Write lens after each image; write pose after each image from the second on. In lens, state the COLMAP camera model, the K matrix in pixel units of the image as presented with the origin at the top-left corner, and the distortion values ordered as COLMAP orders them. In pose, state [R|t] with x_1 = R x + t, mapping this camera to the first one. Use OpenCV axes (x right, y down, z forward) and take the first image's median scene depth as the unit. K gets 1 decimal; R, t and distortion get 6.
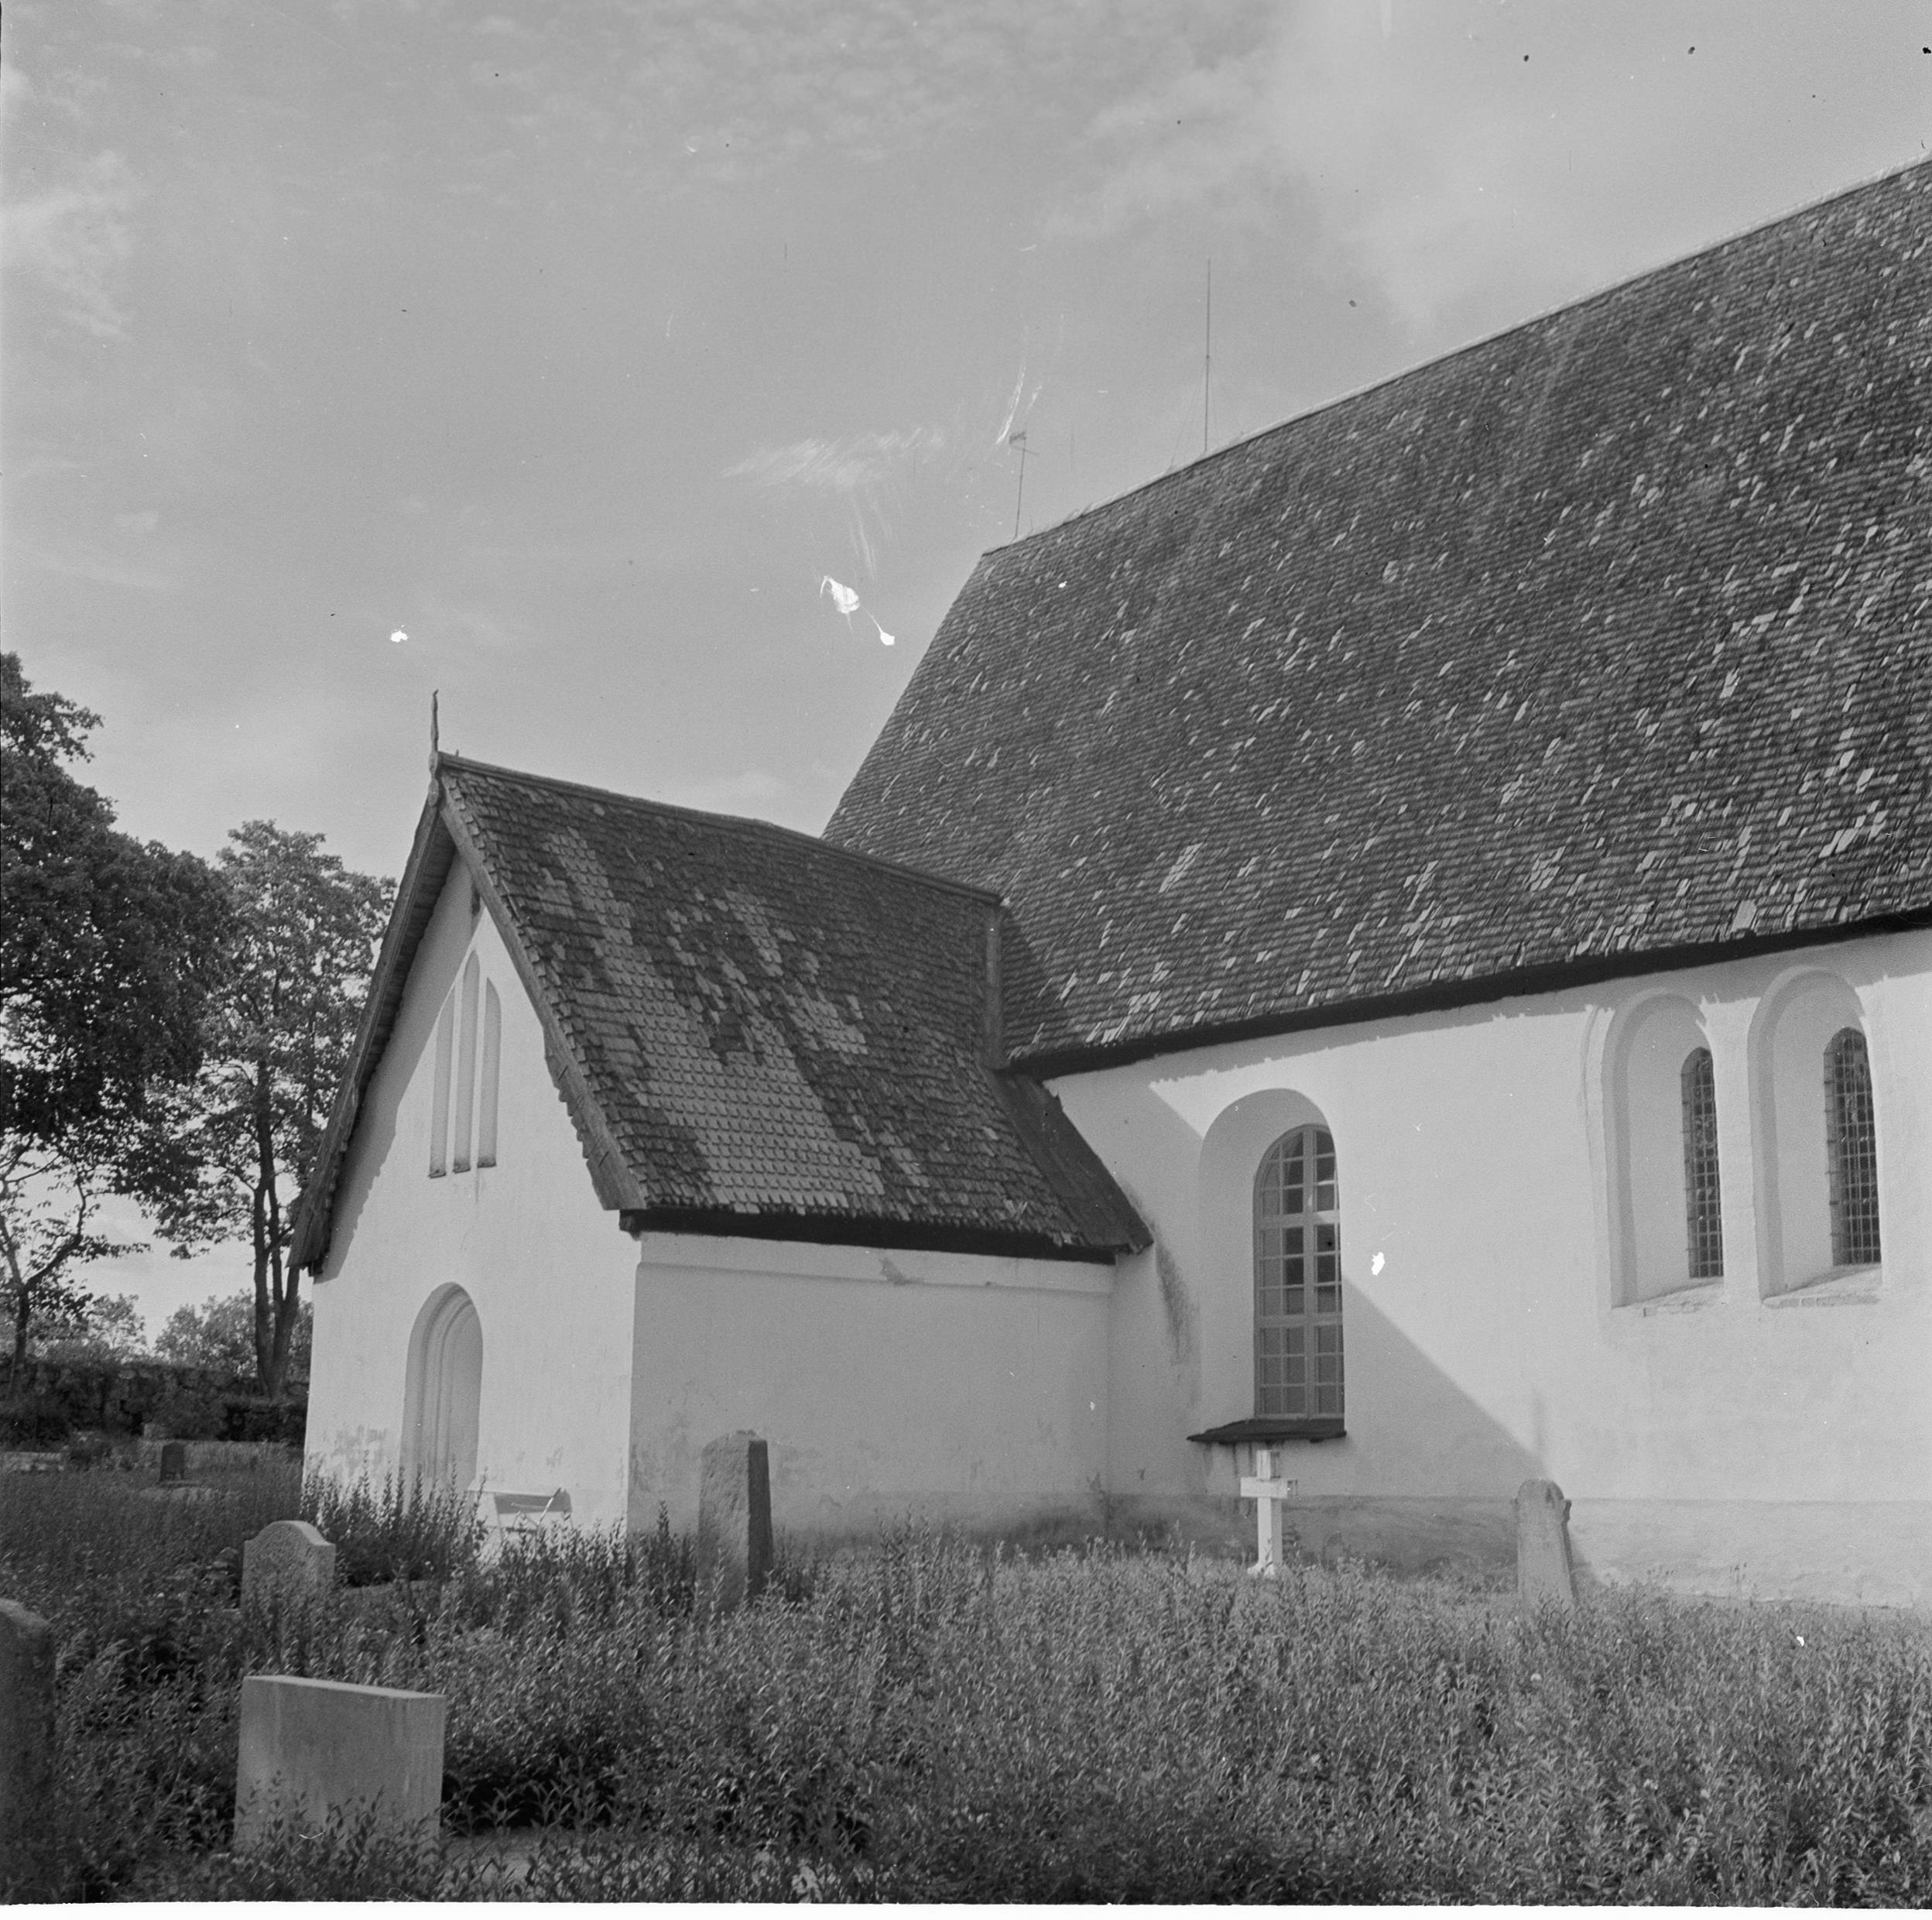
lens RADIAL K [[2630.6, 0, 928.9], [0, 2630.6, 962.4], [0, 0, 1]] dist [0.139892, 0.015779]
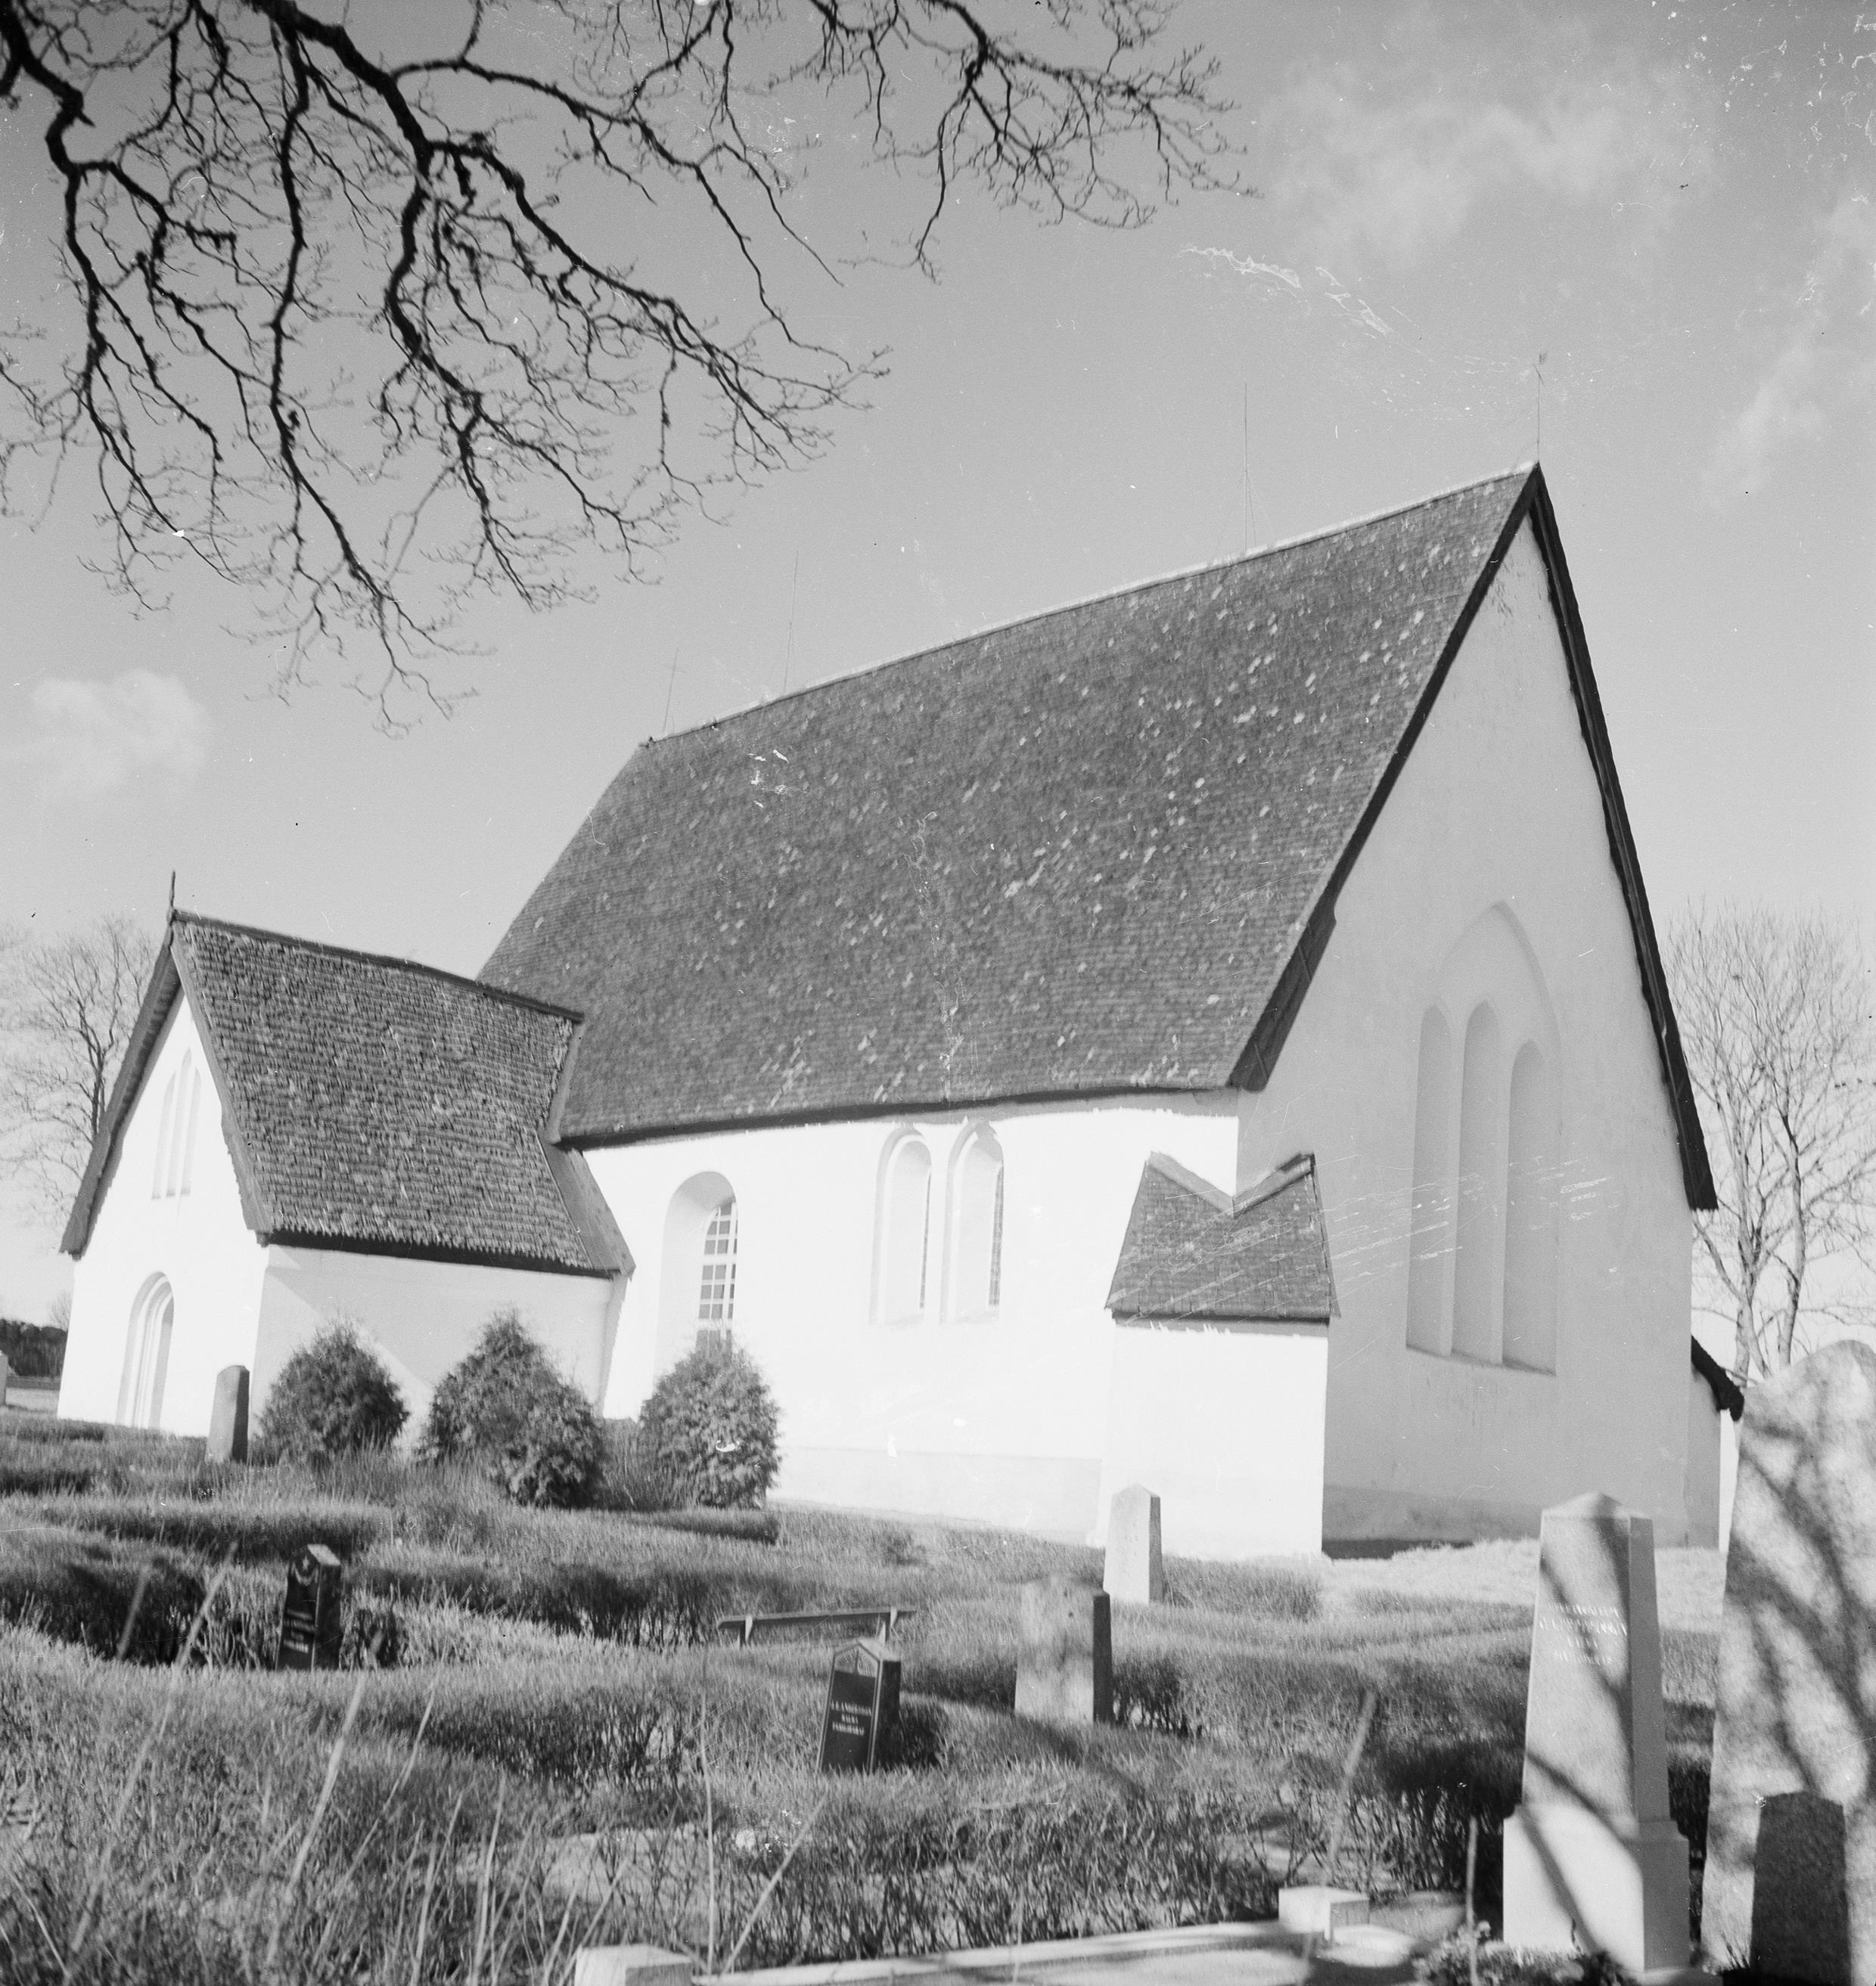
lens RADIAL K [[2463.9, 0, 938.0], [0, 2463.9, 993.0], [0, 0, 1]] dist [0.007465, 0.033422]
pose [[0.997827, 0.055595, 0.035373, 0.212185], [-0.055947, 0.998393, 0.009037, -0.075863], [-0.034814, -0.010996, 0.999333, -0.420953]]
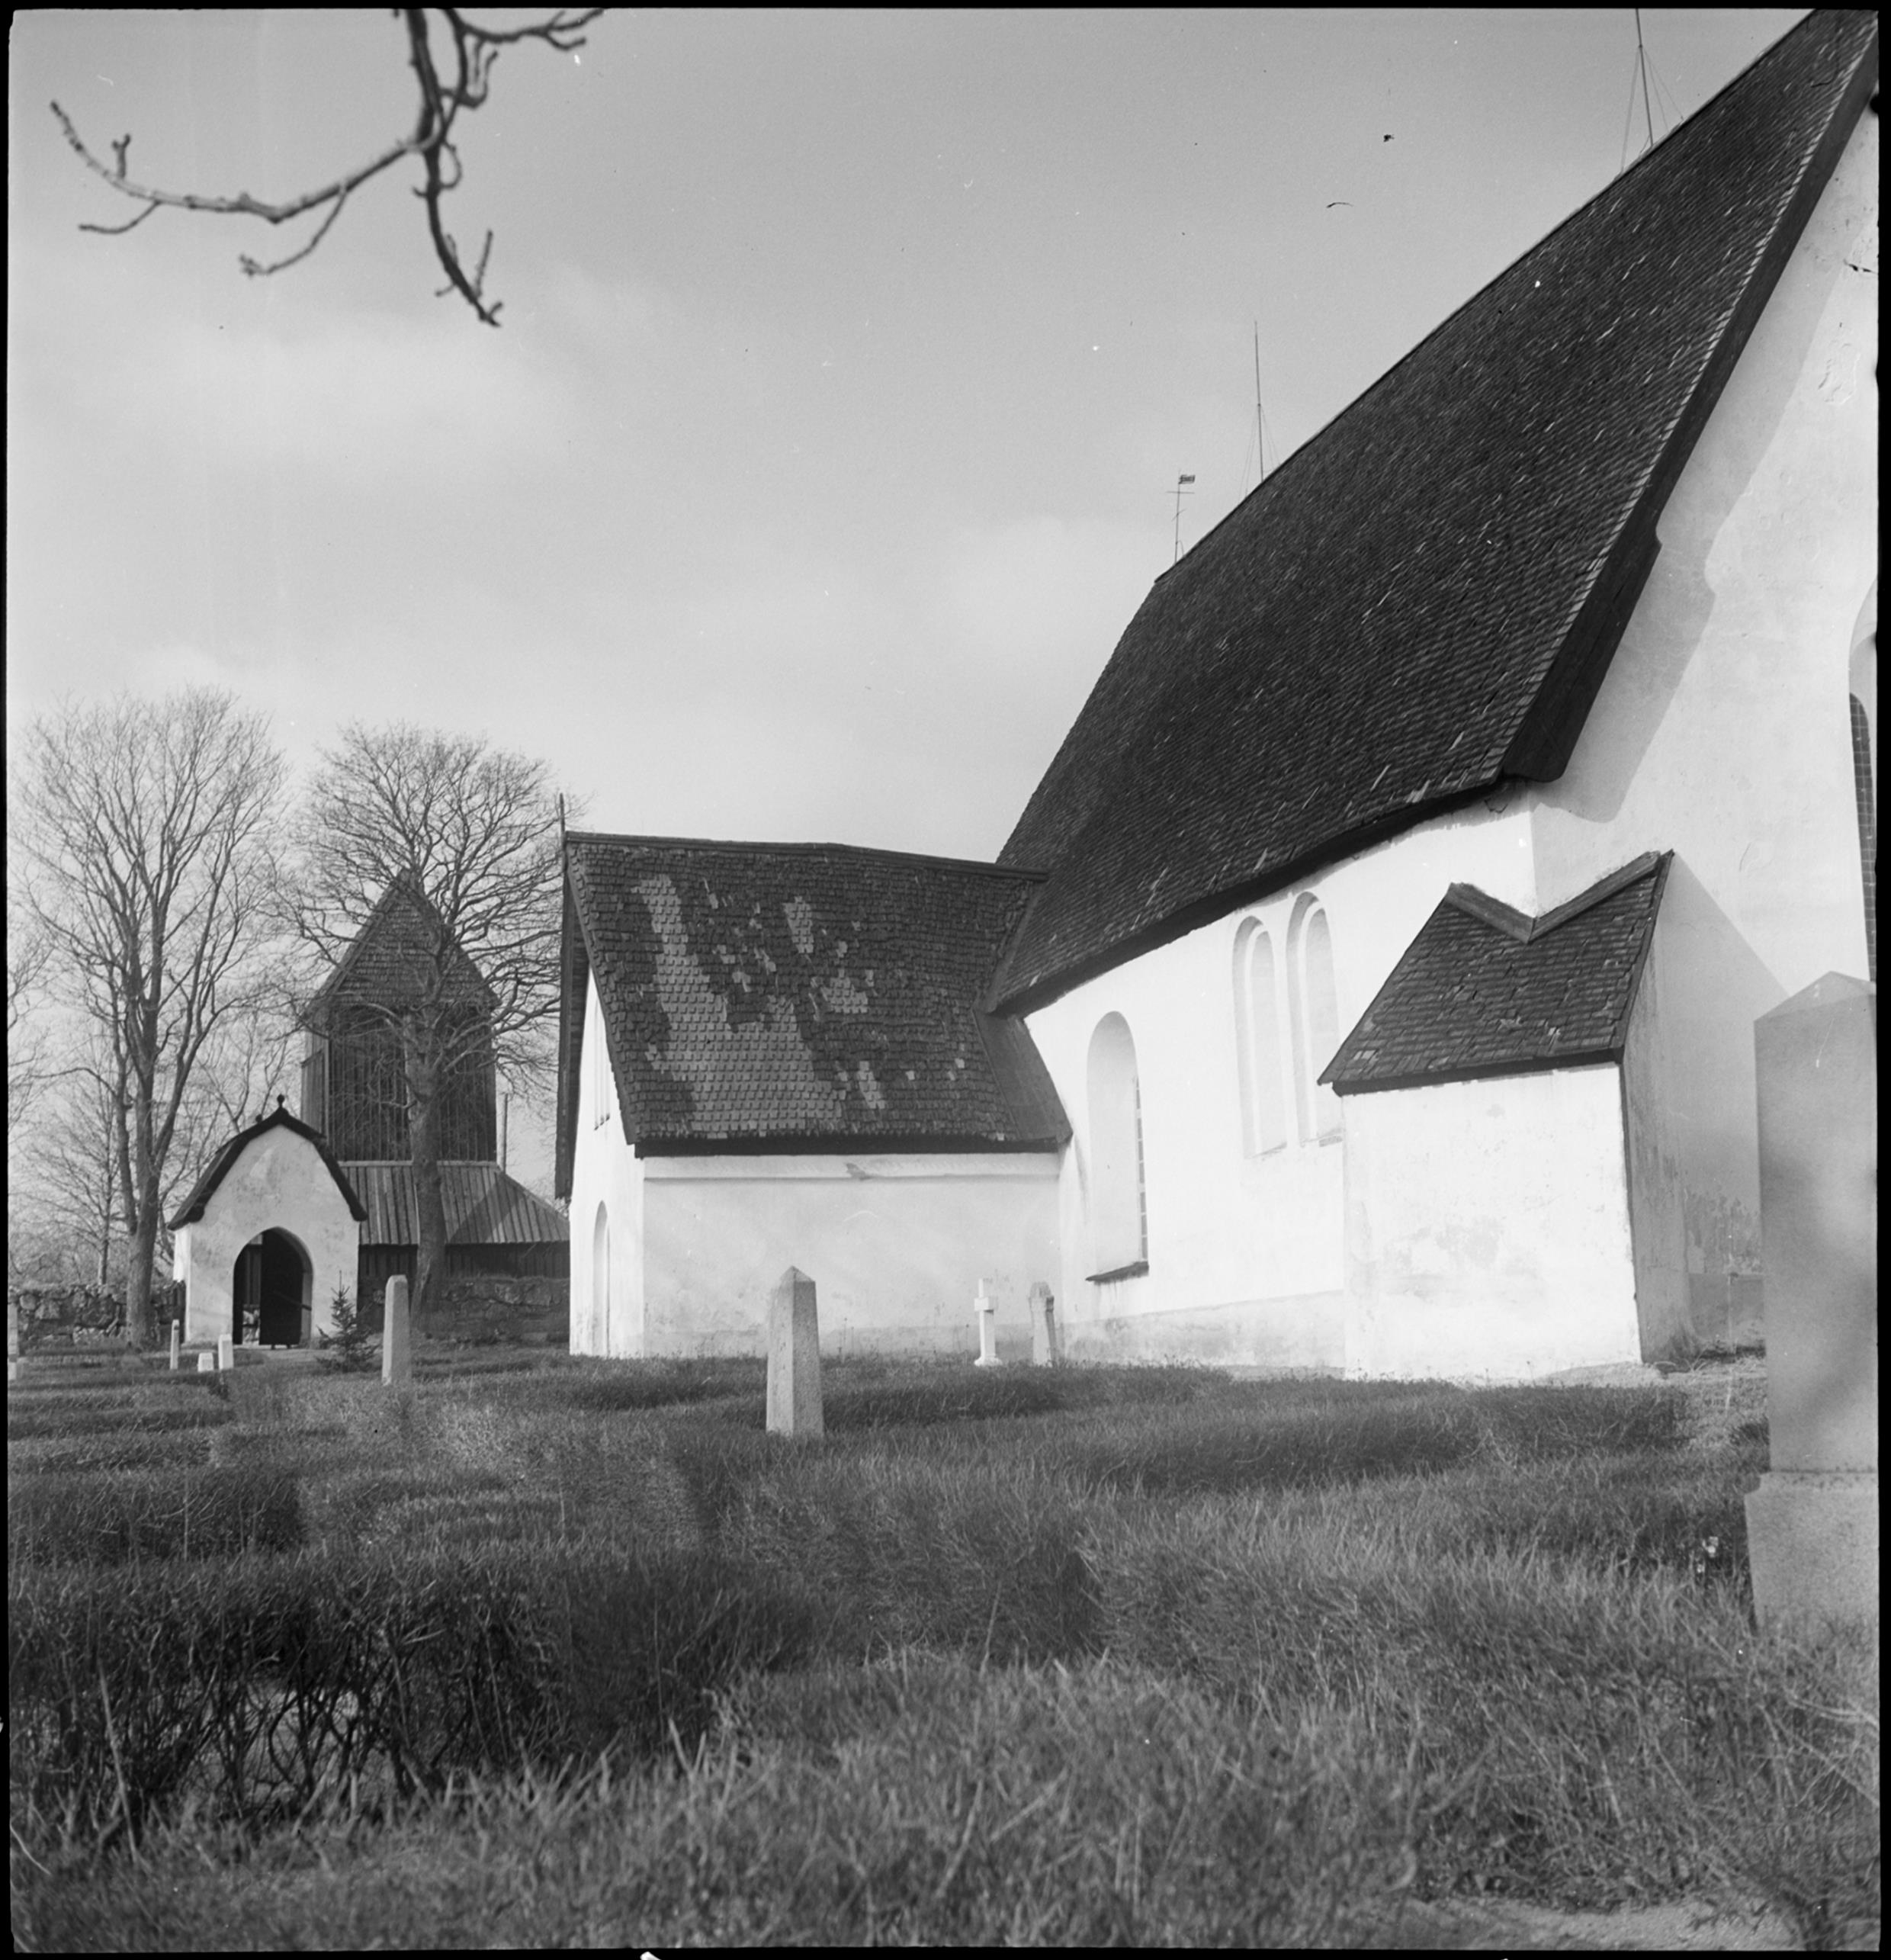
lens RADIAL K [[2397.0, 0, 913.5], [0, 2397.0, 981.7], [0, 0, 1]] dist [0.067926, -0.202574]
pose [[0.919046, -0.101735, -0.380796, 0.518308], [0.114281, 0.993394, 0.010417, 0.009645], [0.377220, -0.053091, 0.924601, -0.144748]]
